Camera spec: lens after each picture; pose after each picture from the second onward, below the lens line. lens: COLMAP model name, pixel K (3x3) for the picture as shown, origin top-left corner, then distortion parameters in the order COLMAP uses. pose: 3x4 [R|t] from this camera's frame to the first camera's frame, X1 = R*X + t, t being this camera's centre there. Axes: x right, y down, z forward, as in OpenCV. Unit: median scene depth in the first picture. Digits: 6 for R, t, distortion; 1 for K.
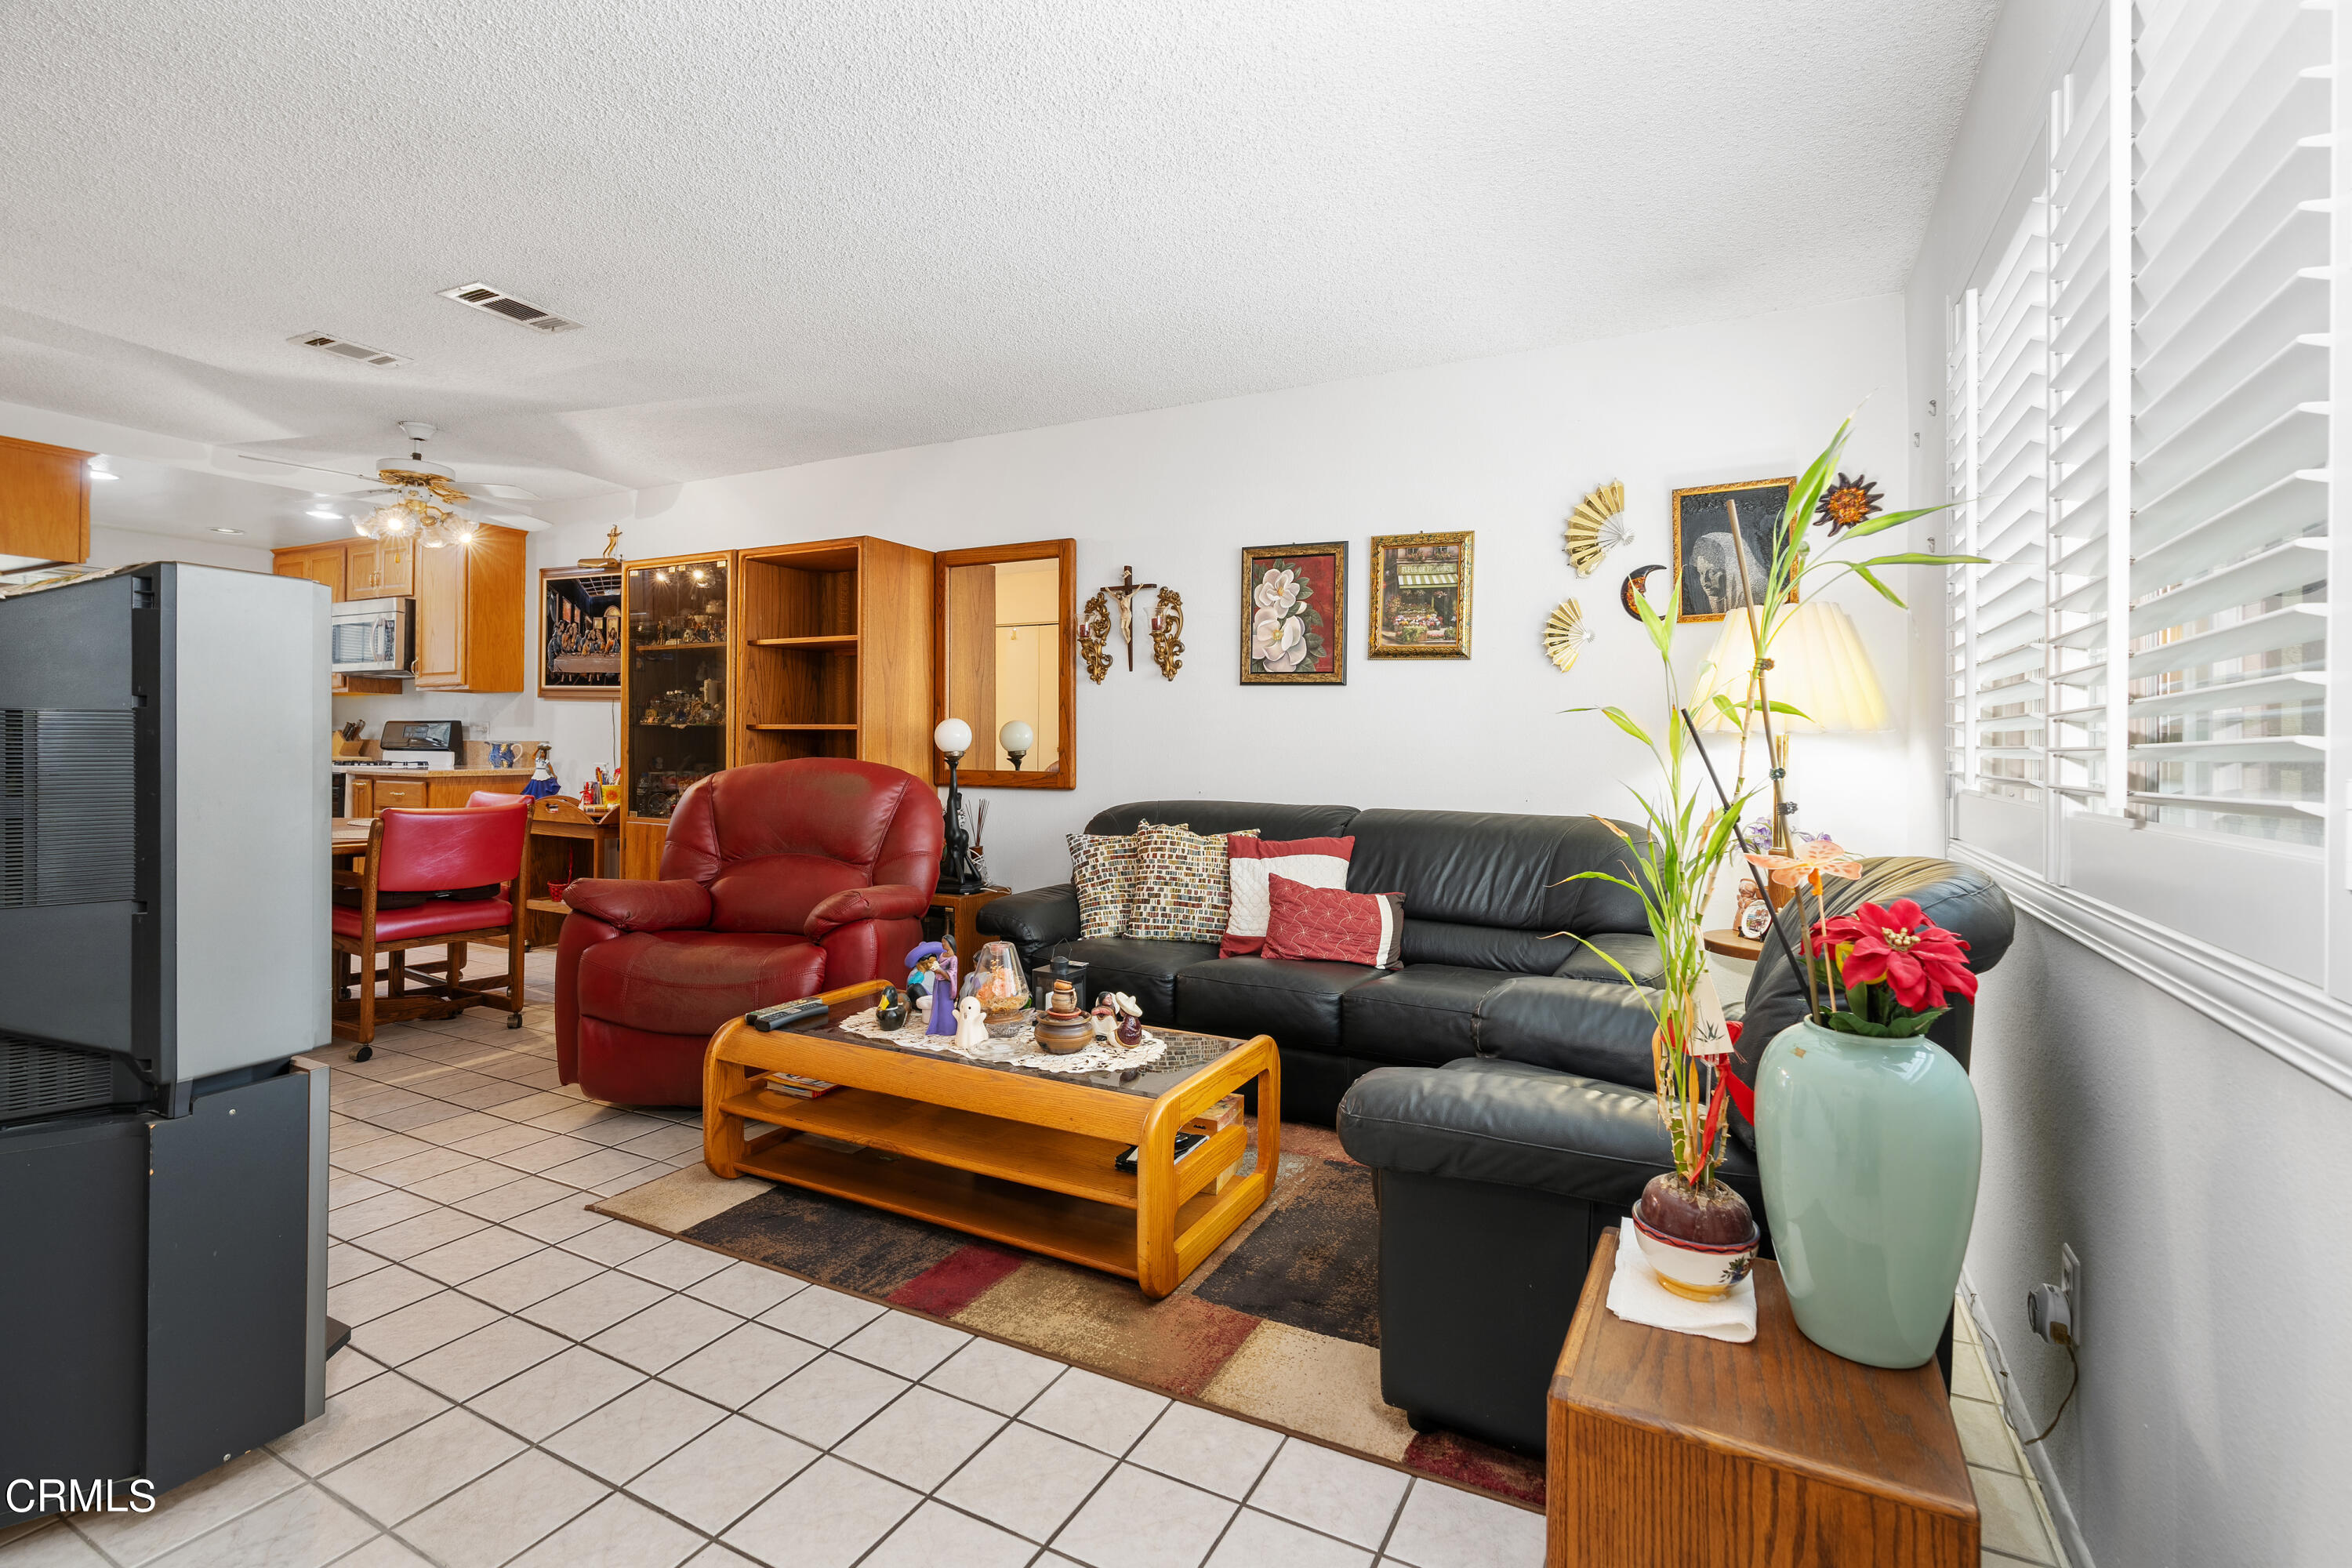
lens RADIAL K [[1076.9, 0, 1183.8], [0, 1076.9, 745.6], [0, 0, 1]] dist [0.002706, 0.000600]
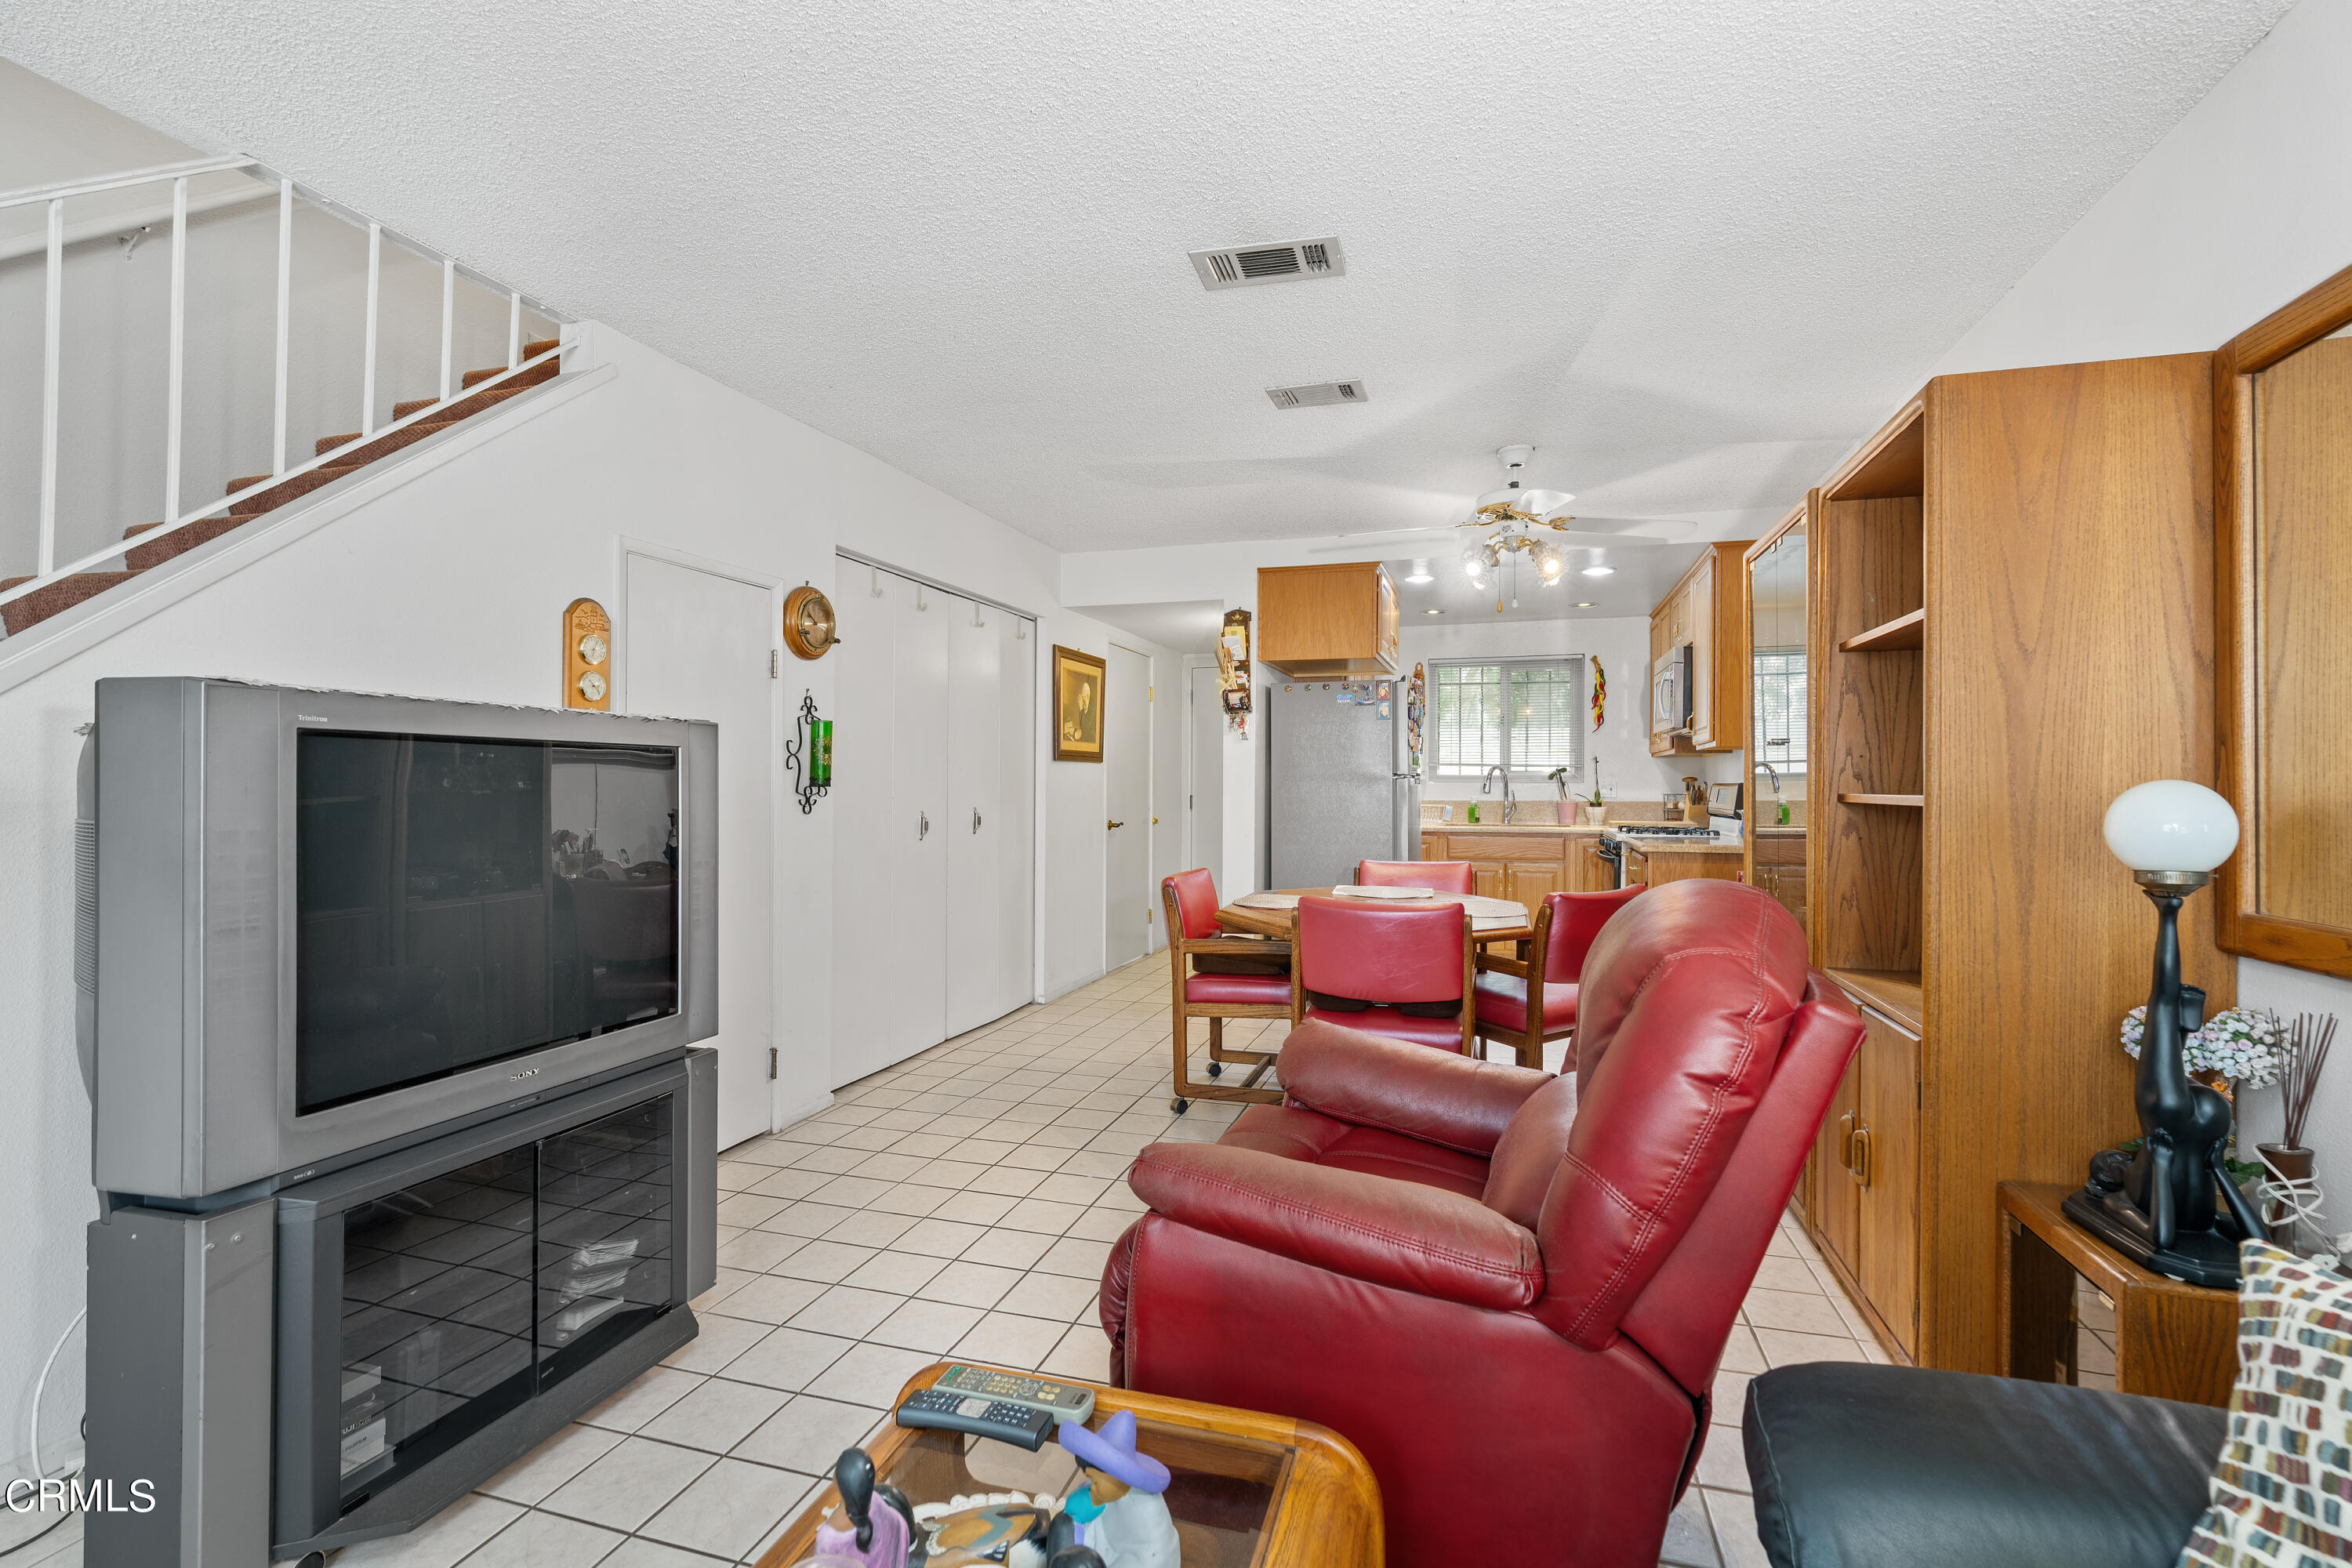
lens RADIAL K [[1065.9, 0, 1178.2], [0, 1065.9, 791.9], [0, 0, 1]] dist [0.001192, 0.000055]
pose [[0.181955, -0.000969, -0.983306, 0.081165], [-0.000672, 0.999999, -0.001110, -0.020744], [0.983307, 0.000863, 0.181954, 0.584612]]
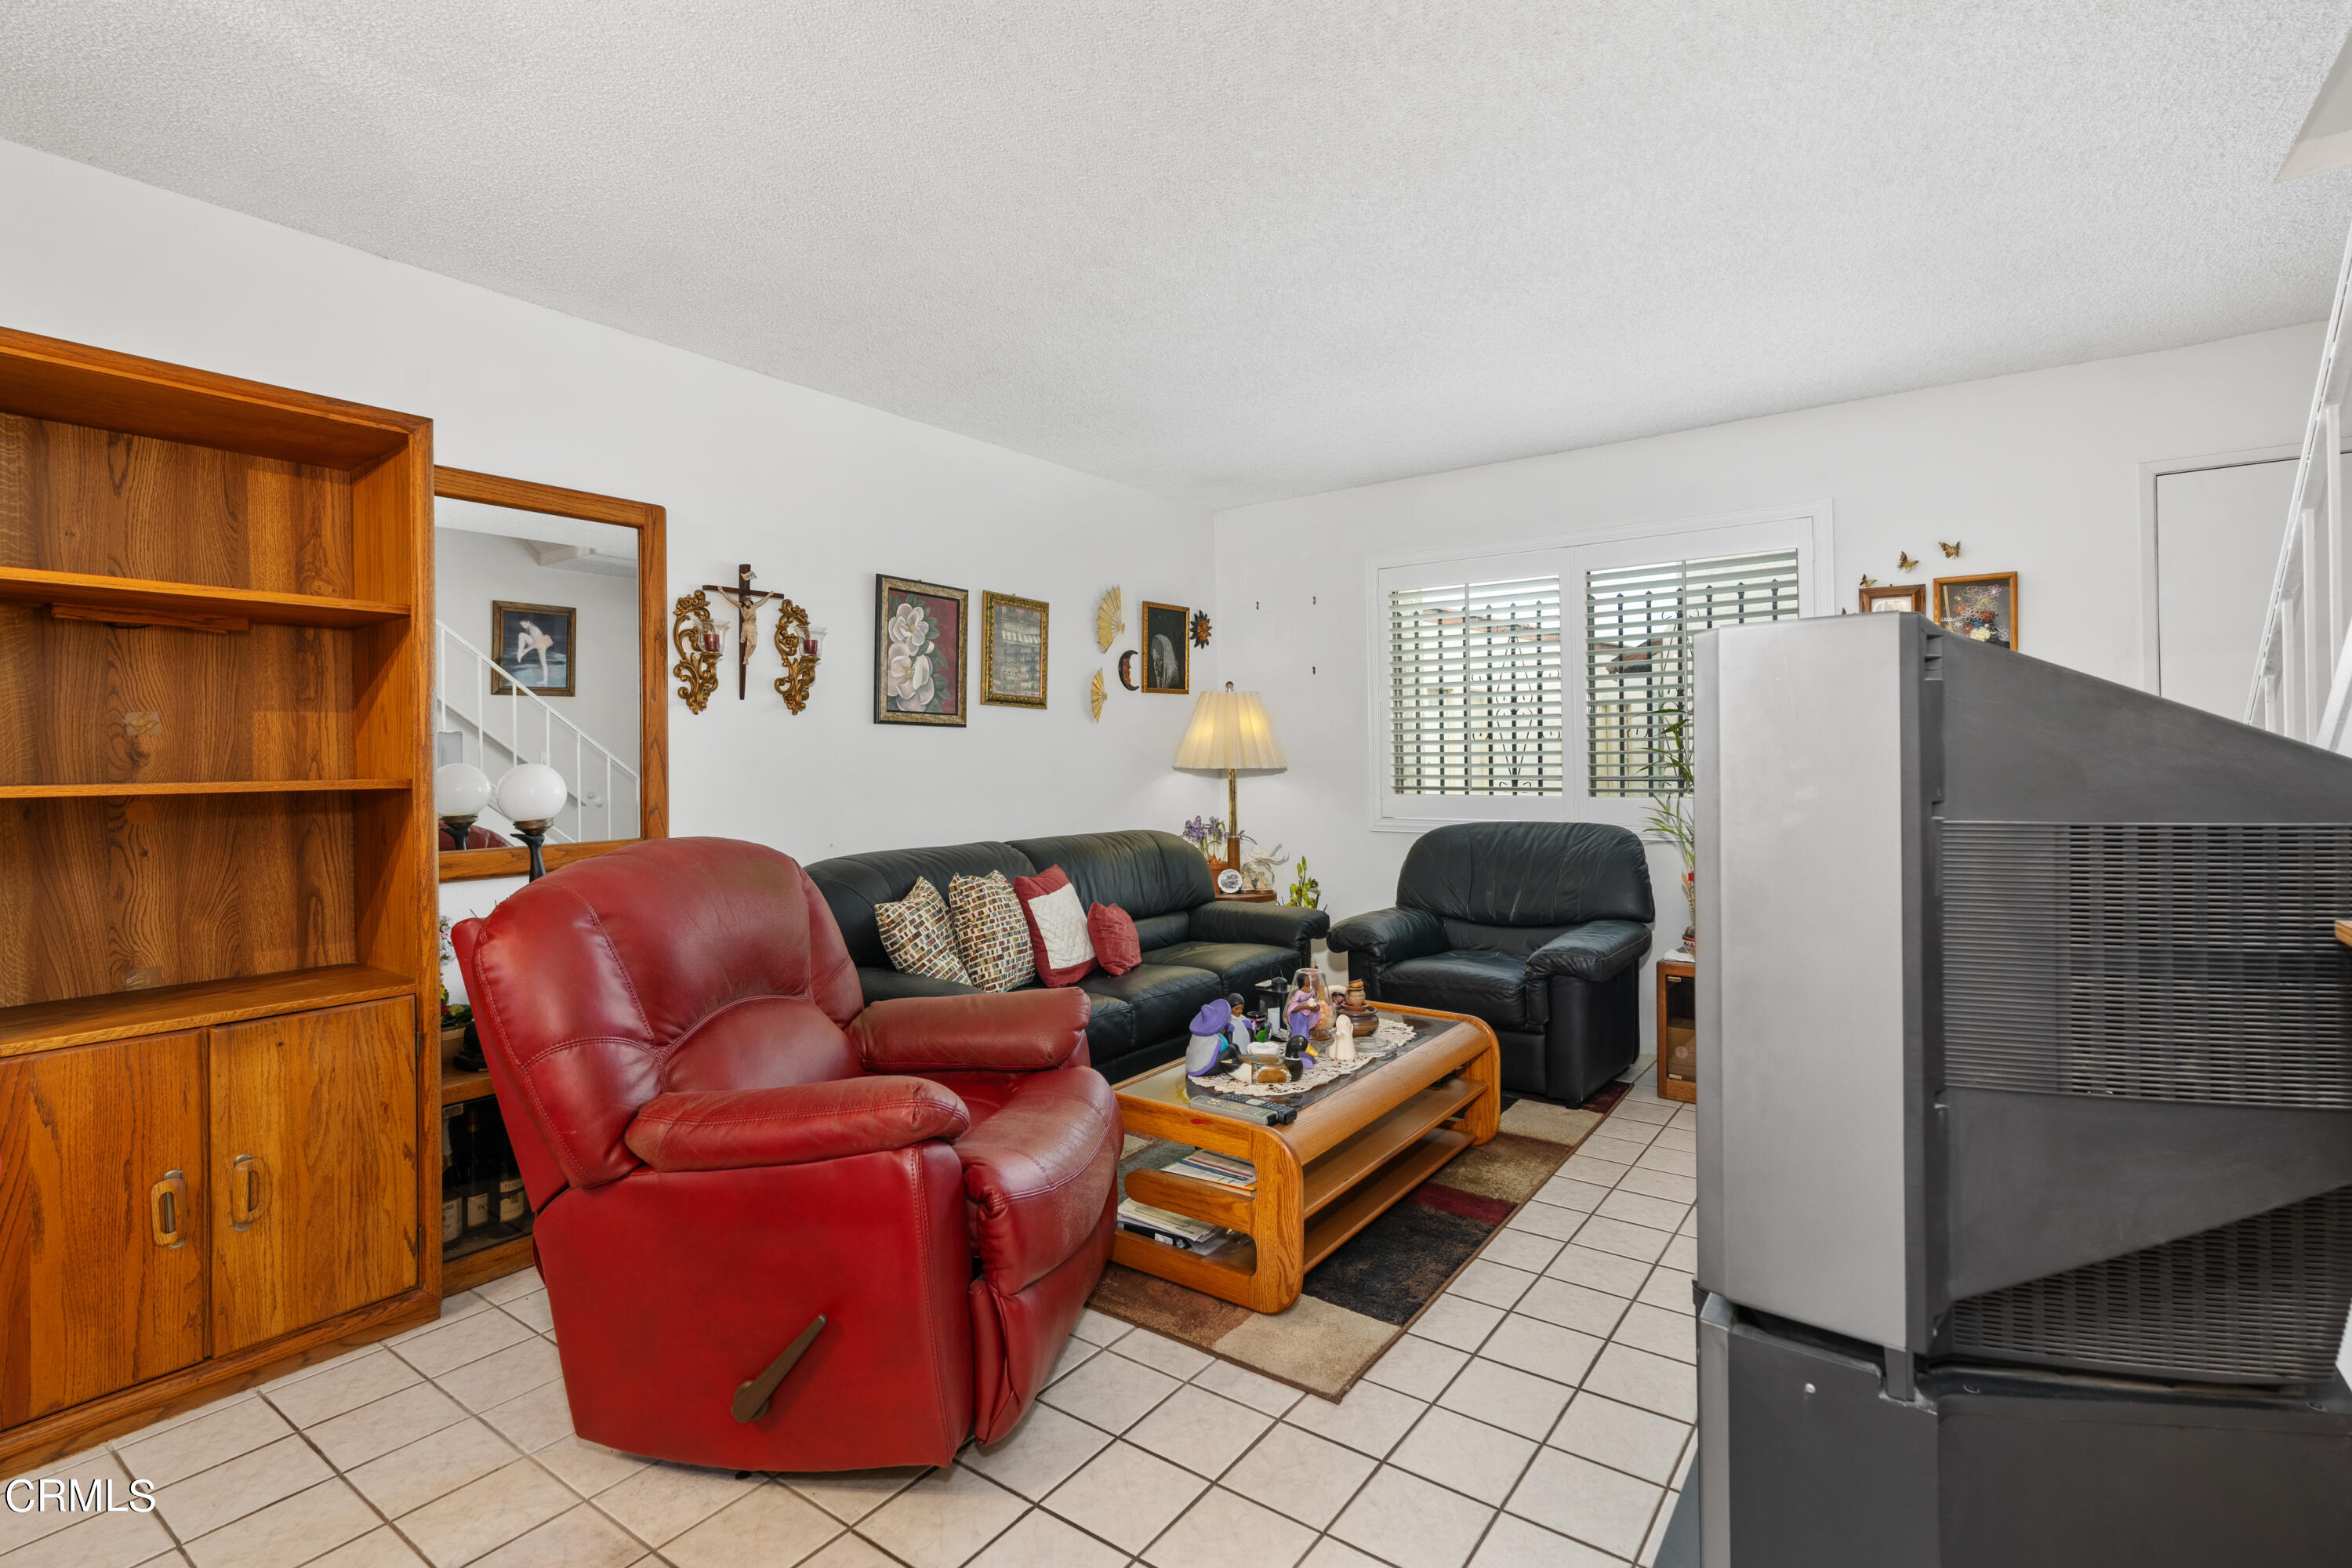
lens RADIAL K [[1122.5, 0, 1169.9], [0, 1122.5, 756.5], [0, 0, 1]] dist [-0.001686, -0.000301]
pose [[0.136274, -0.009597, 0.990625, -0.743728], [0.014276, 0.999868, 0.007723, -0.027622], [-0.990568, 0.013090, 0.136393, 0.541109]]
